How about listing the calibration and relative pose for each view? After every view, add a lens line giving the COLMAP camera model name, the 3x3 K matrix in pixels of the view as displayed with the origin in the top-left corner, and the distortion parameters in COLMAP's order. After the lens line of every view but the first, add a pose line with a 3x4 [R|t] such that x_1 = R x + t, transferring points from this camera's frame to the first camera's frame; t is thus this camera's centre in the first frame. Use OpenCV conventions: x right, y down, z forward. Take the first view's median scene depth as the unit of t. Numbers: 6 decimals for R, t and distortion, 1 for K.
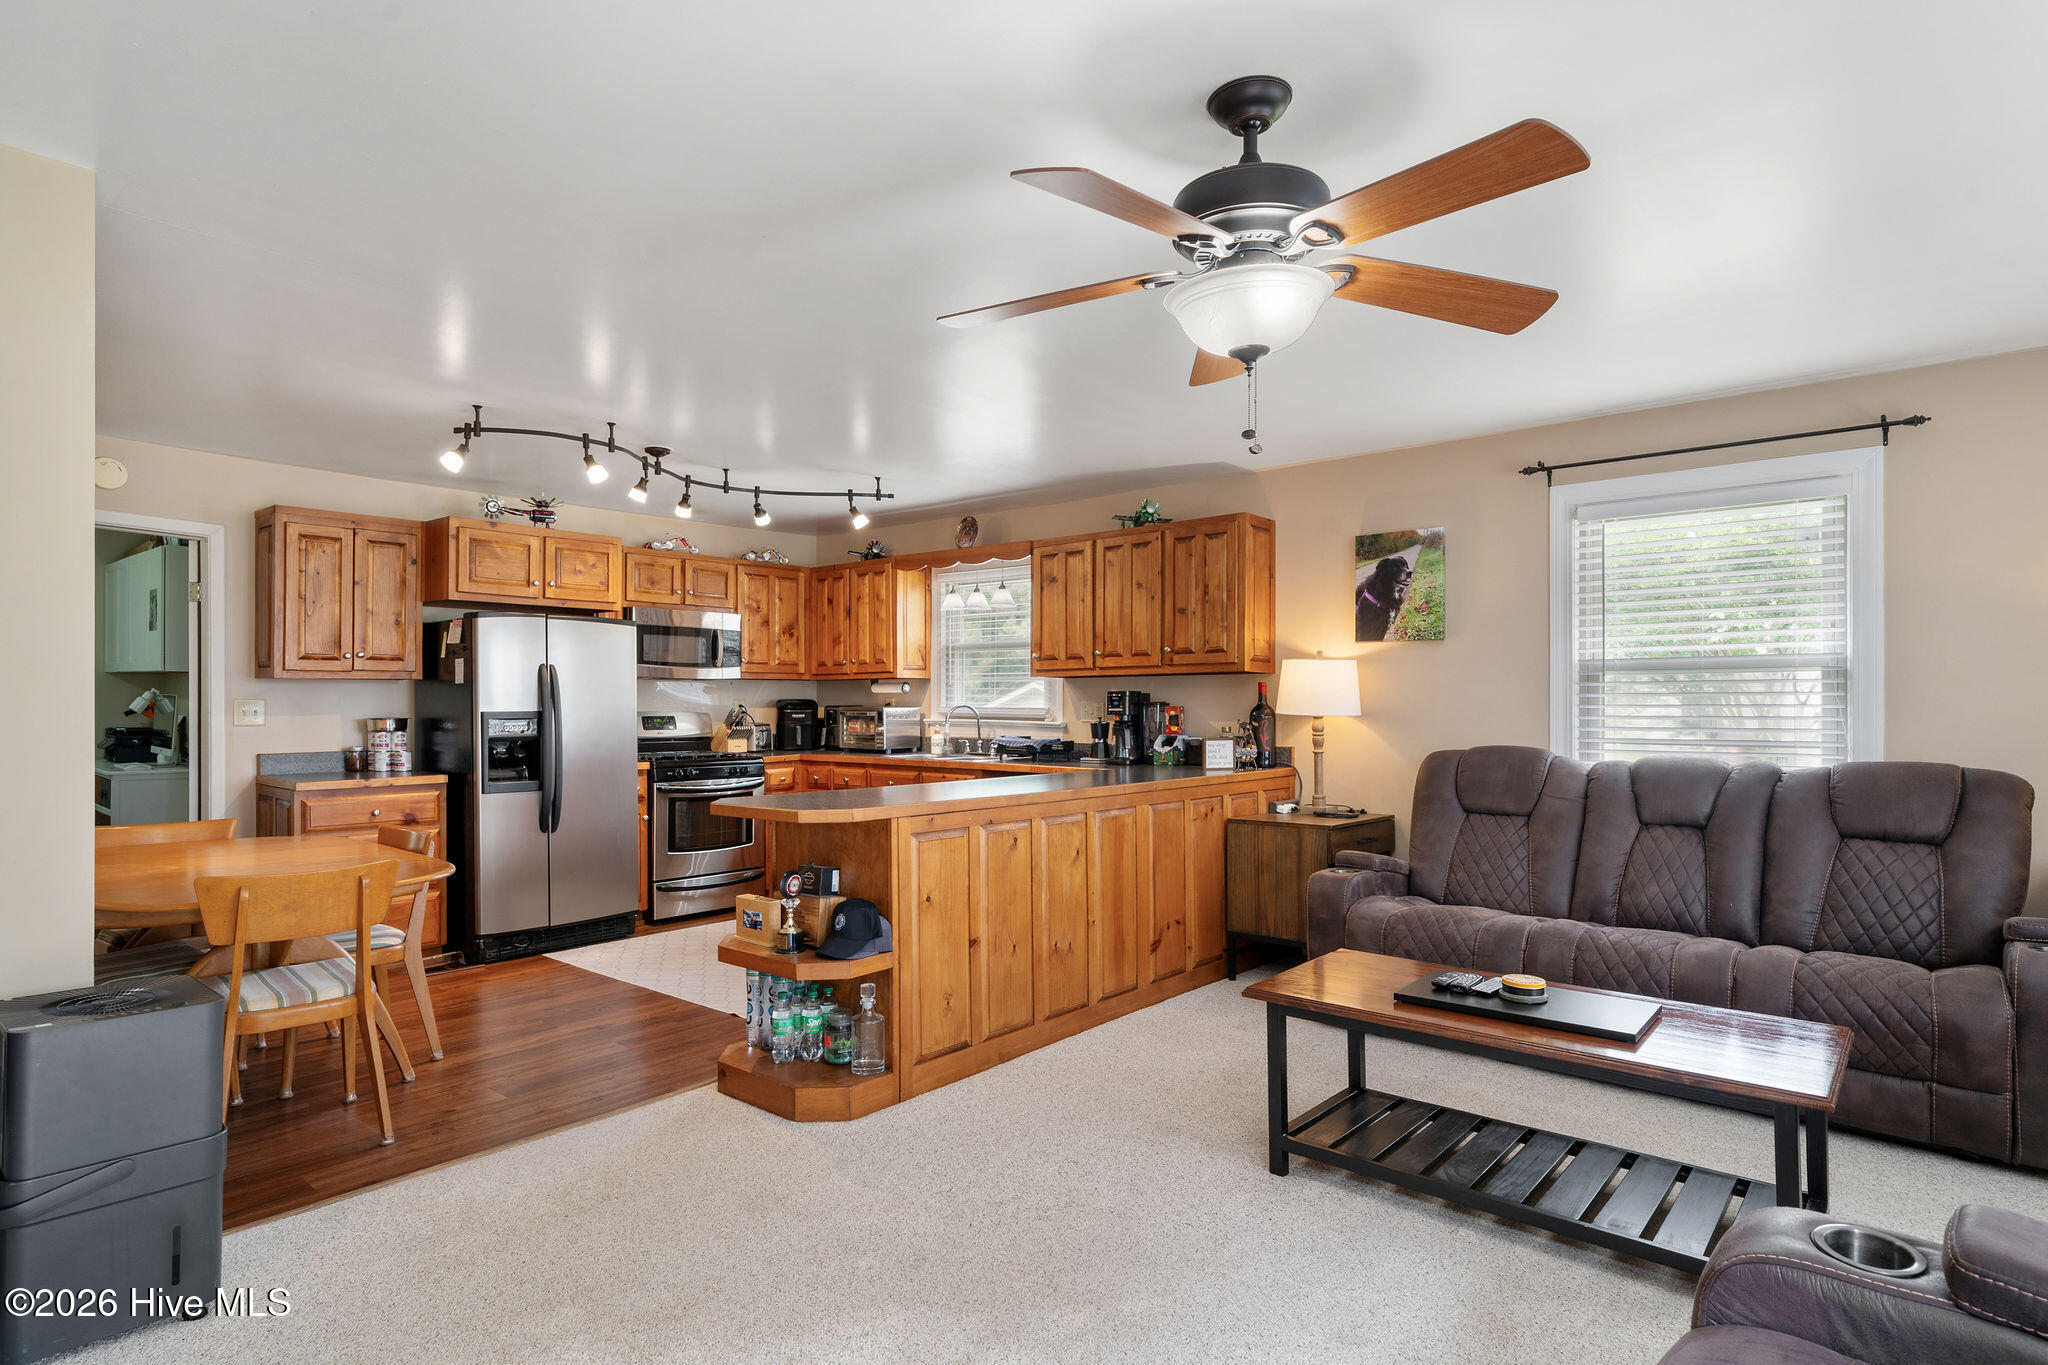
lens RADIAL K [[1087.0, 0, 1024.0], [0, 1087.0, 682.5], [0, 0, 1]] dist [-0.000159, 0.000002]
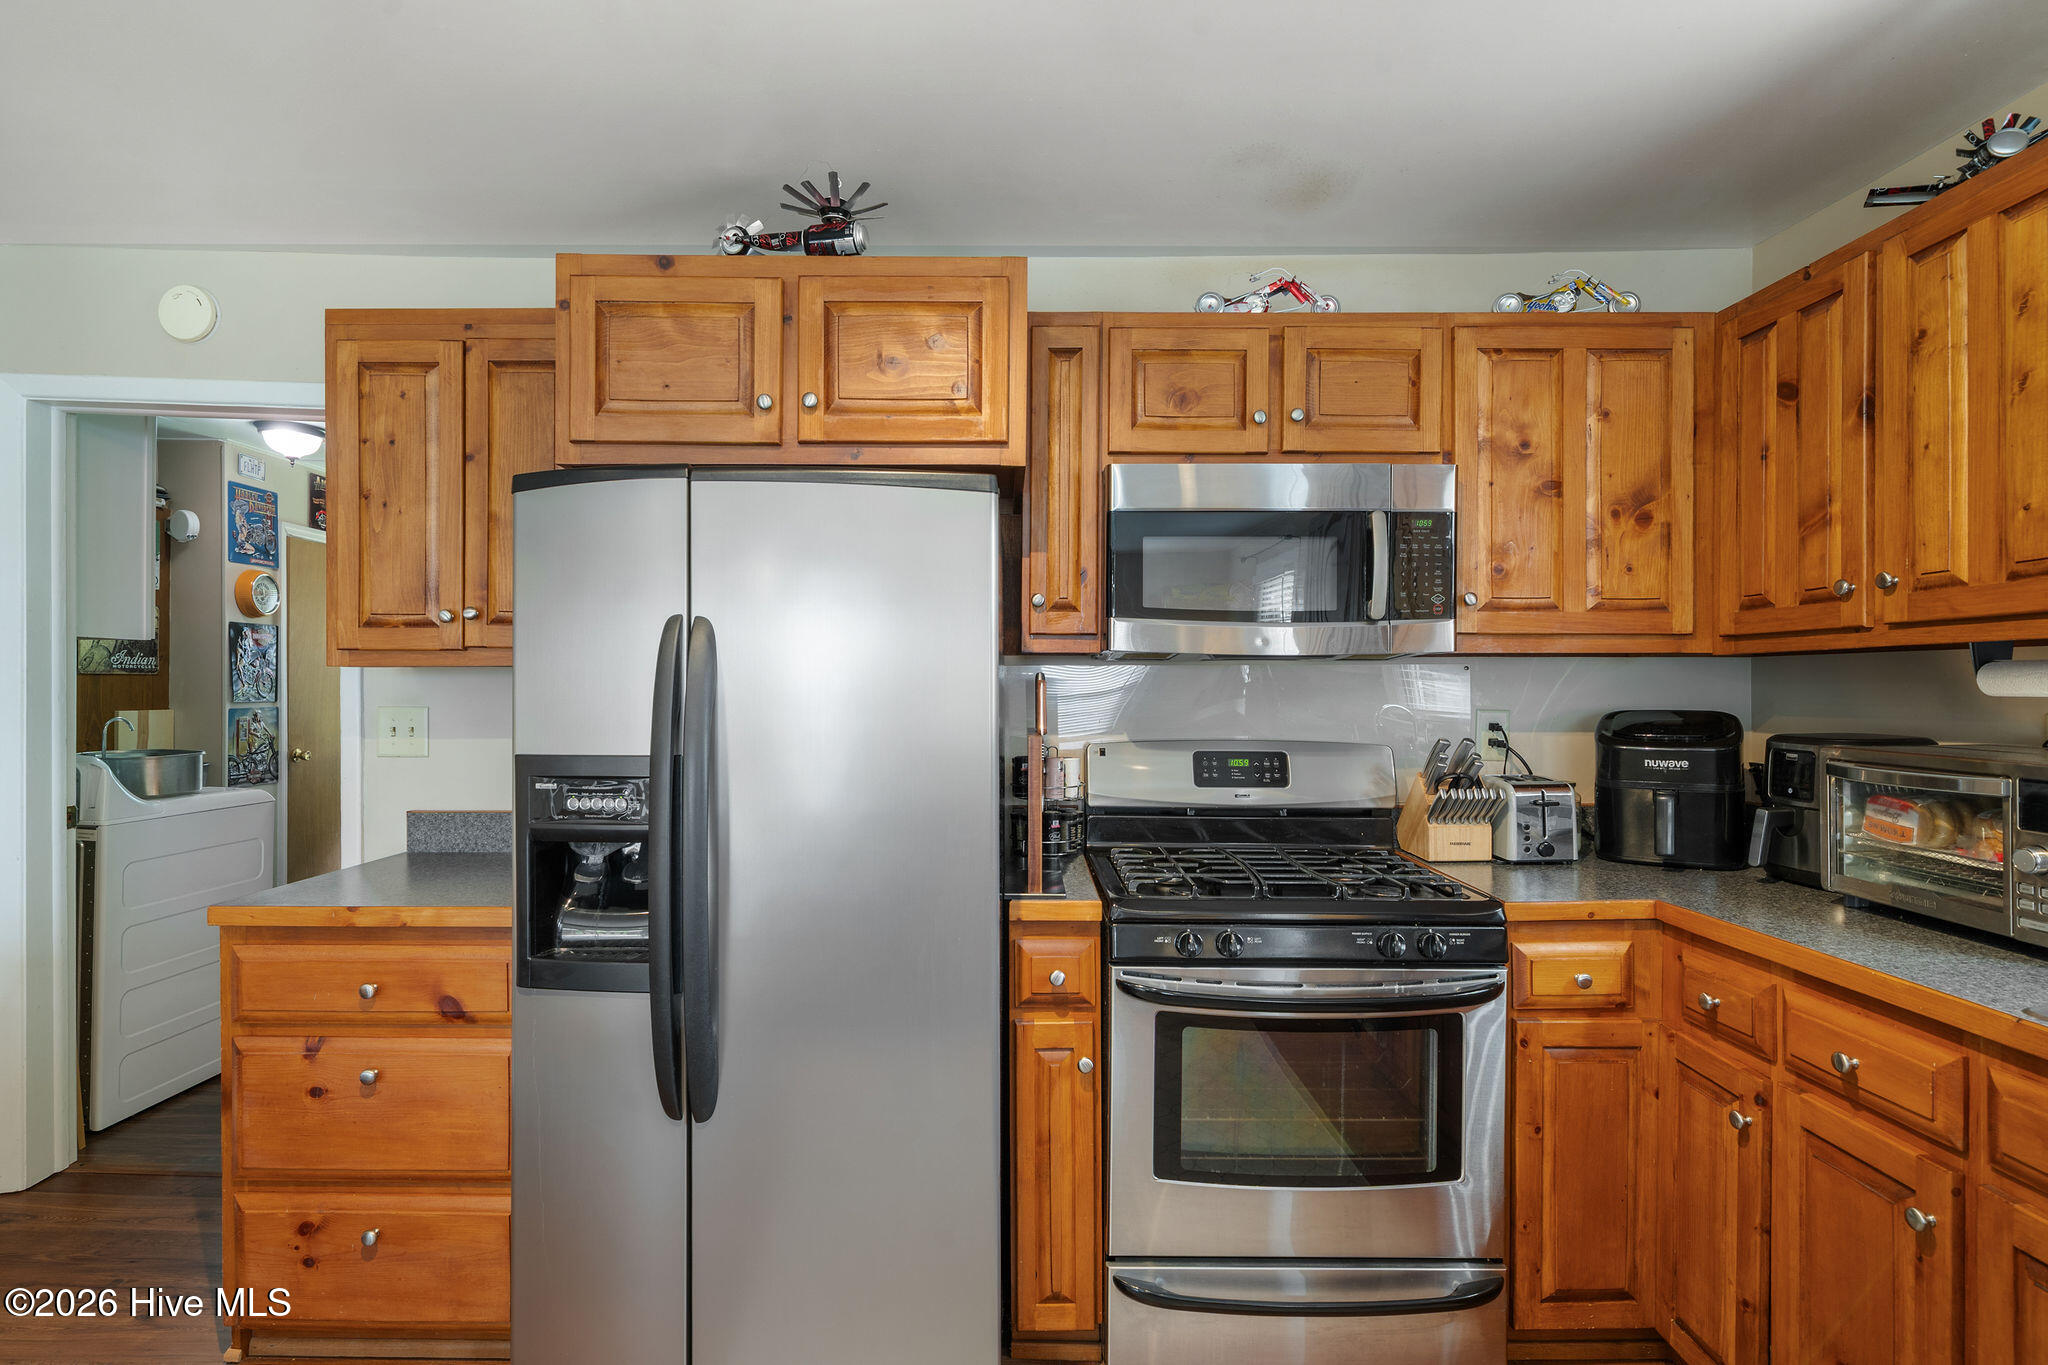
lens RADIAL K [[990.1, 0, 1019.6], [0, 990.1, 692.0], [0, 0, 1]] dist [0.001915, 0.000041]
pose [[0.643933, 0.008286, -0.765037, -0.107850], [0.010862, 0.999742, 0.019970, 0.001085], [0.765004, -0.021169, 0.643677, 0.679006]]
